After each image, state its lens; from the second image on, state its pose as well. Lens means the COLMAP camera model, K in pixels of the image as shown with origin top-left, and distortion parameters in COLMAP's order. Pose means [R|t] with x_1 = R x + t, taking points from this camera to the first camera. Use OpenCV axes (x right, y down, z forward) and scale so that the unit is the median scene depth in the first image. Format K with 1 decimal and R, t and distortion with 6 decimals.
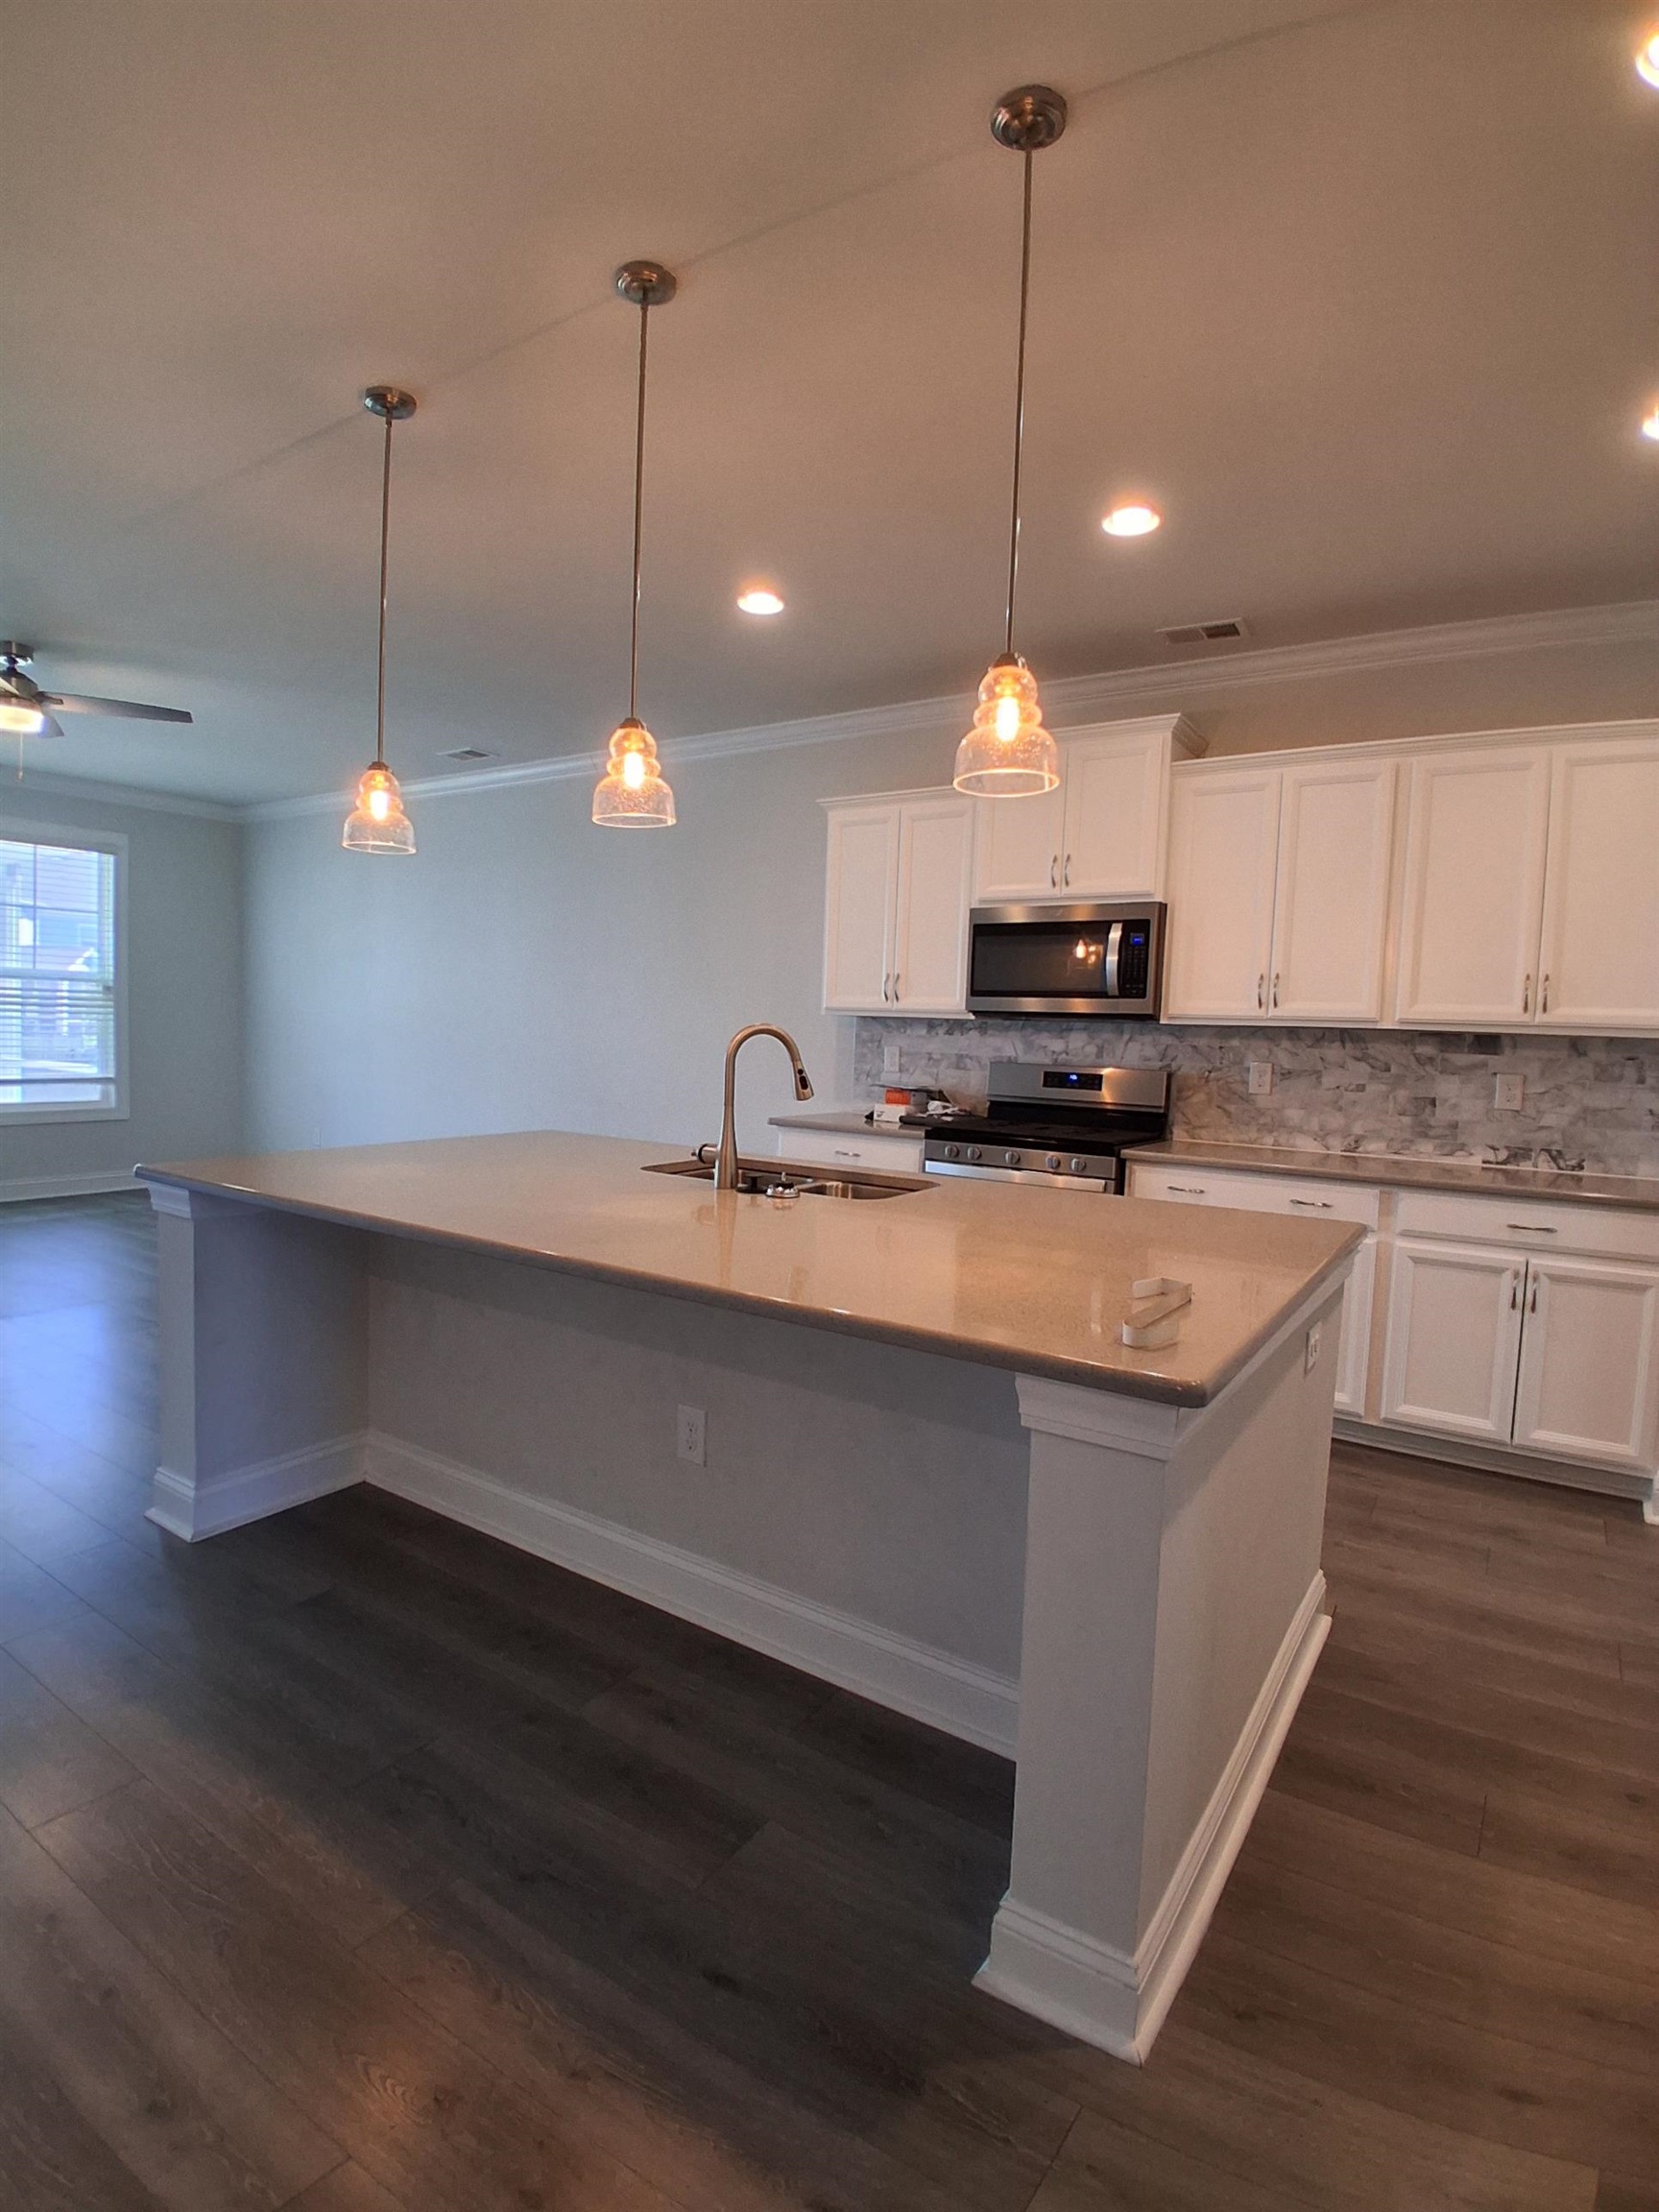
lens RADIAL K [[1103.1, 0, 824.4], [0, 1103.1, 1113.0], [0, 0, 1]] dist [0.022358, -0.061888]
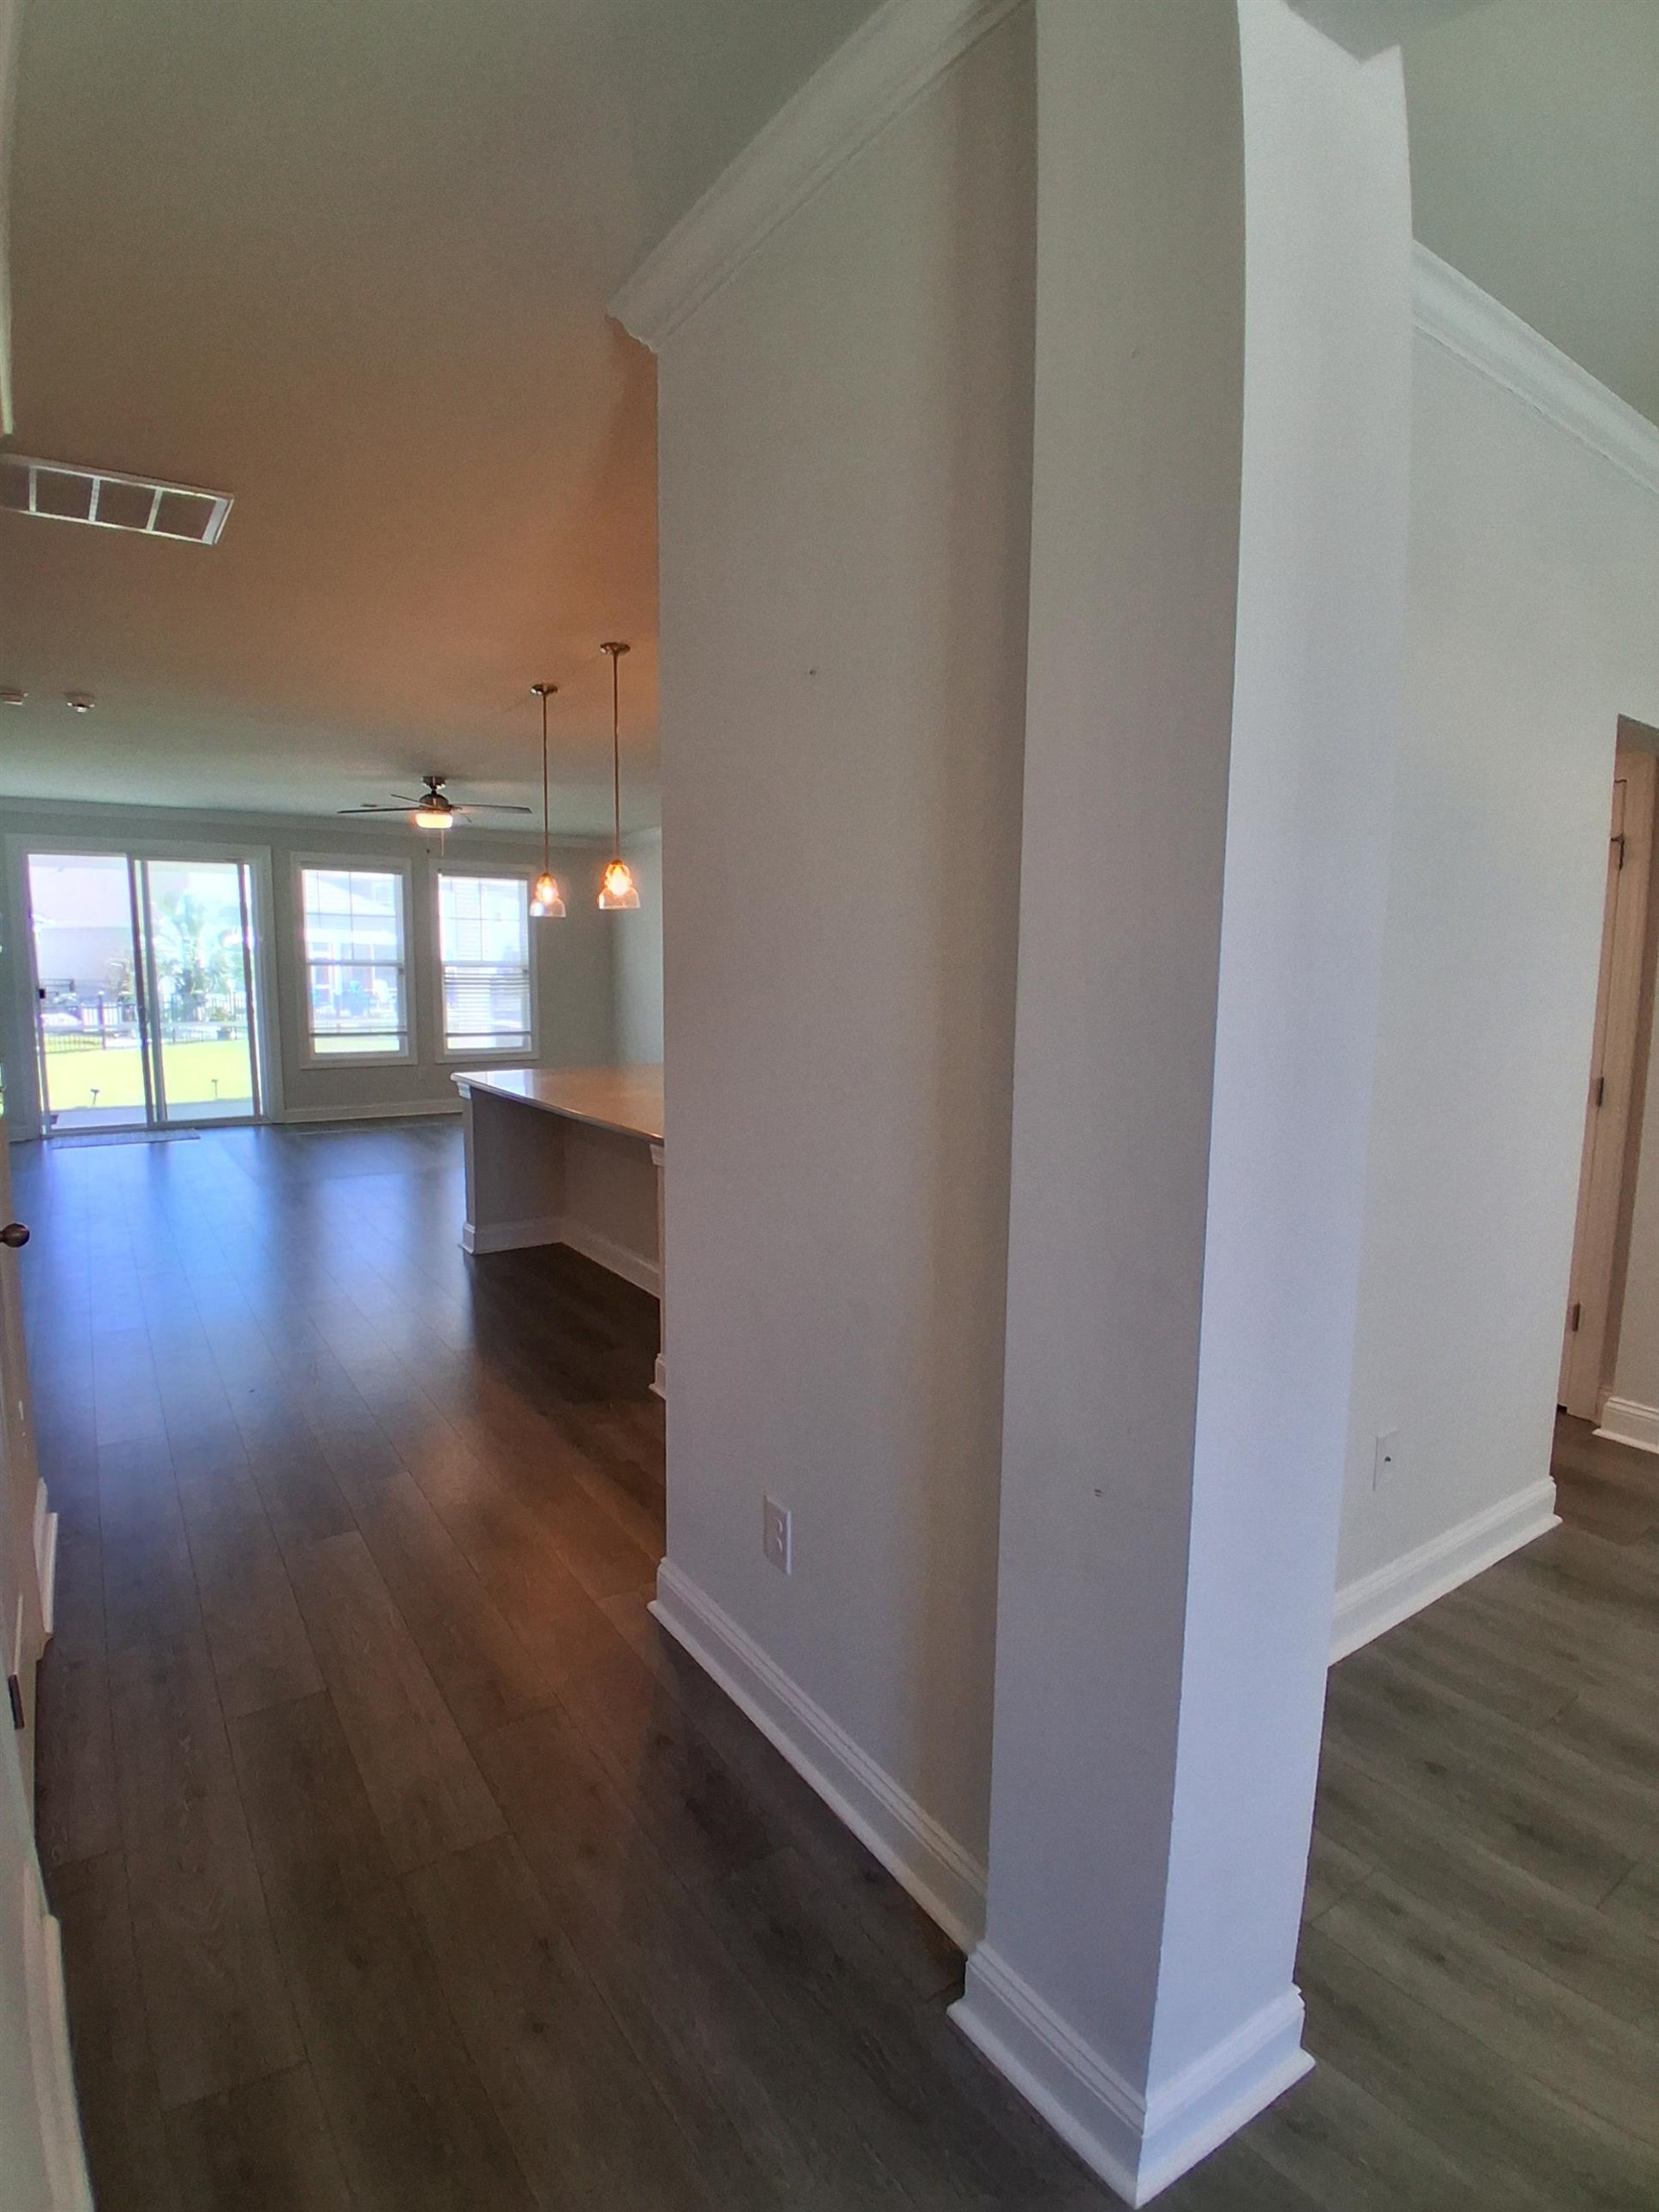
lens RADIAL K [[1103.1, 0, 824.4], [0, 1103.1, 1113.0], [0, 0, 1]] dist [0.022358, -0.061888]
pose [[0.926115, 0.022487, -0.376571, 0.302107], [-0.005338, 0.998903, 0.046522, 0.007390], [0.377204, -0.041075, 0.925219, -0.247366]]
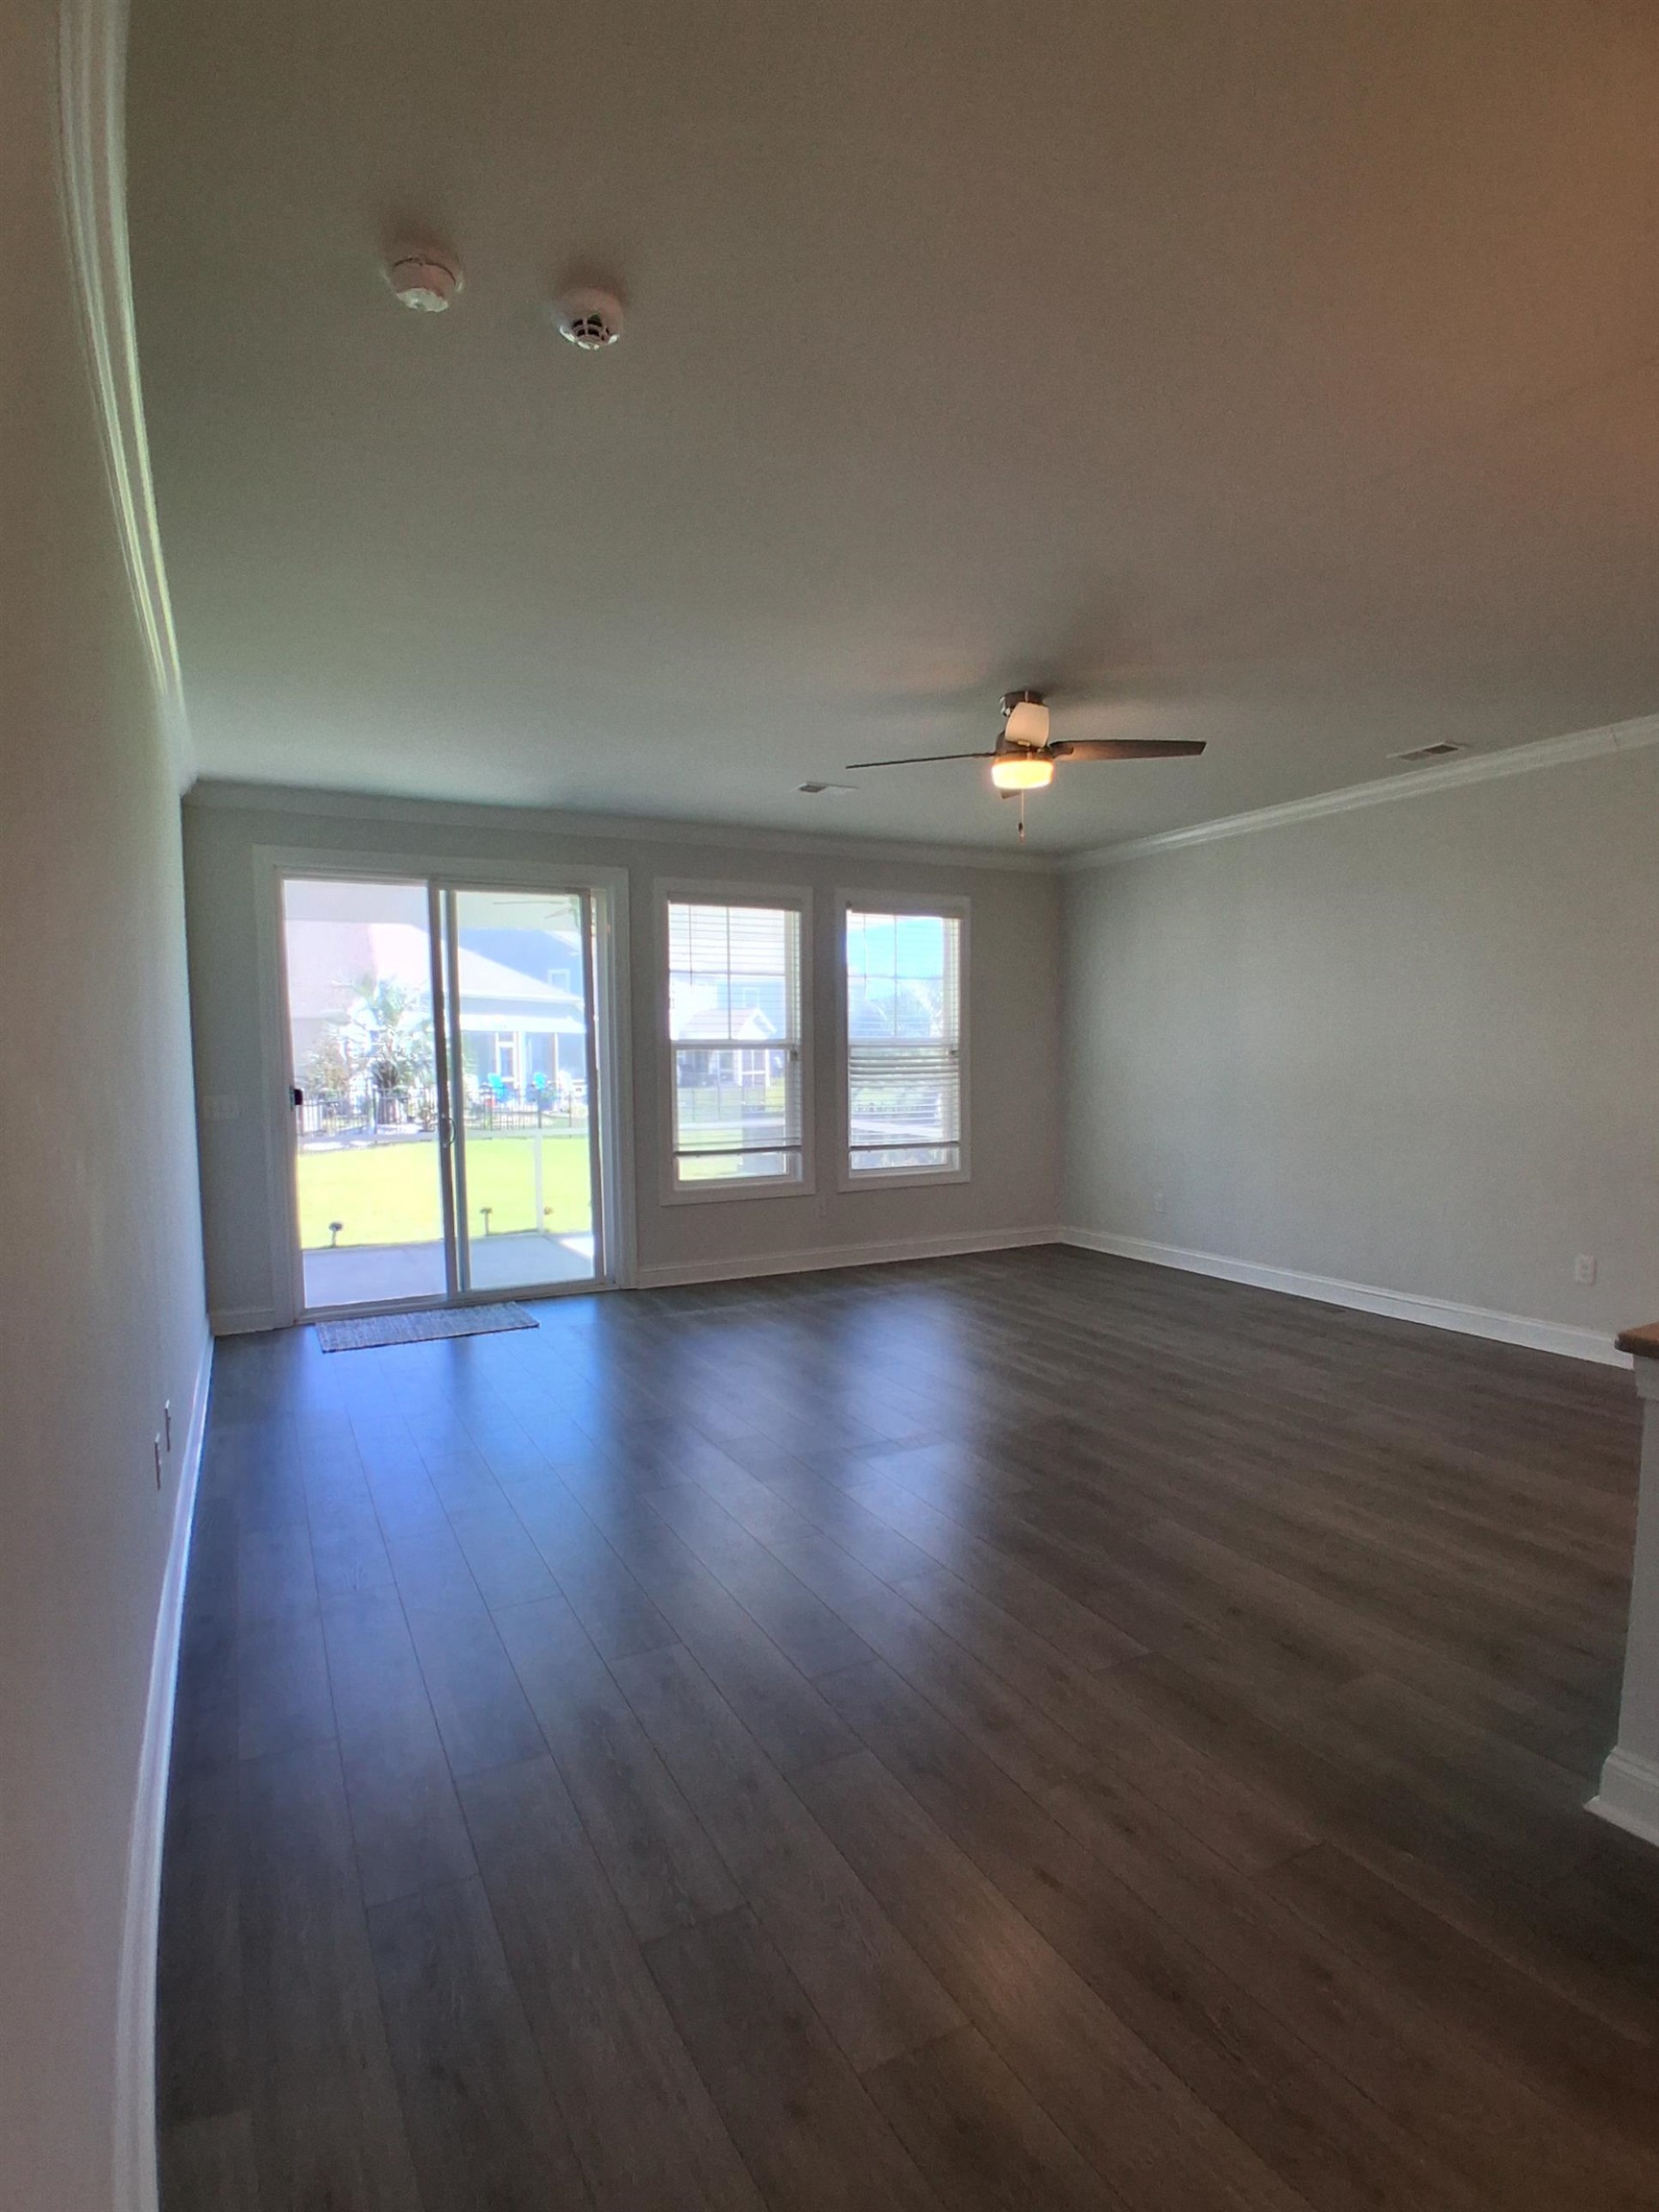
lens RADIAL K [[1124.5, 0, 822.2], [0, 1124.5, 1129.4], [0, 0, 1]] dist [0.020427, -0.000107]
pose [[0.878855, -0.010536, -0.476972, -0.279406], [0.003614, 0.999874, -0.015428, -0.028332], [0.477075, 0.011835, 0.878783, 0.044546]]
